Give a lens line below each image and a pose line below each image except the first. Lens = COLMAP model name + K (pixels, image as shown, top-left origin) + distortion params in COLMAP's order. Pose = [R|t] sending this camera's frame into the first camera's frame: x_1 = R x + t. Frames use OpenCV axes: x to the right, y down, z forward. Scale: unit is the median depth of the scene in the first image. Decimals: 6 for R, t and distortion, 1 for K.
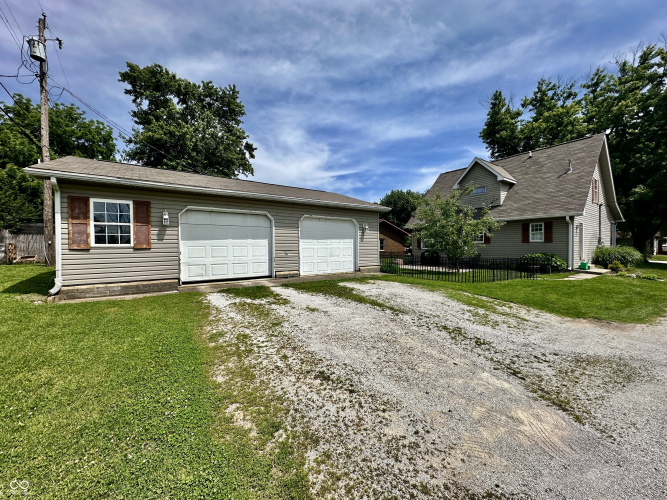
lens RADIAL K [[268.1, 0, 333.5], [0, 268.1, 250.0], [0, 0, 1]] dist [0.000256, 0.000335]
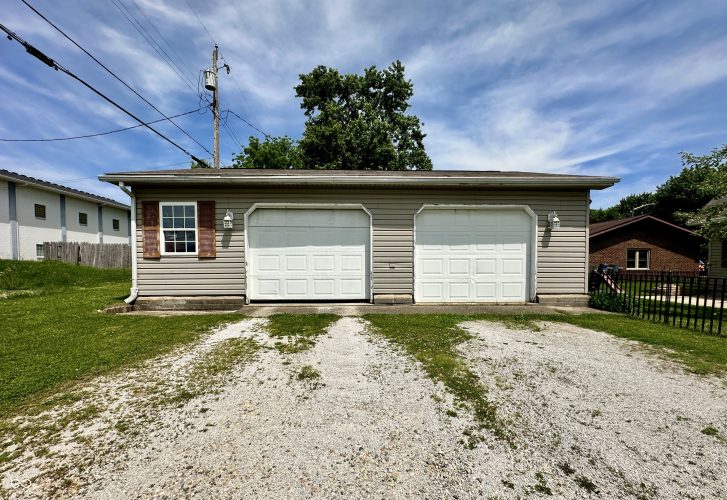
lens RADIAL K [[310.8, 0, 363.9], [0, 310.8, 278.1], [0, 0, 1]] dist [0.000240, -0.000364]
pose [[0.829962, 0.030022, -0.557012, 0.236573], [-0.011190, 0.999246, 0.037184, 0.016327], [0.557708, -0.024629, 0.829672, 0.430139]]
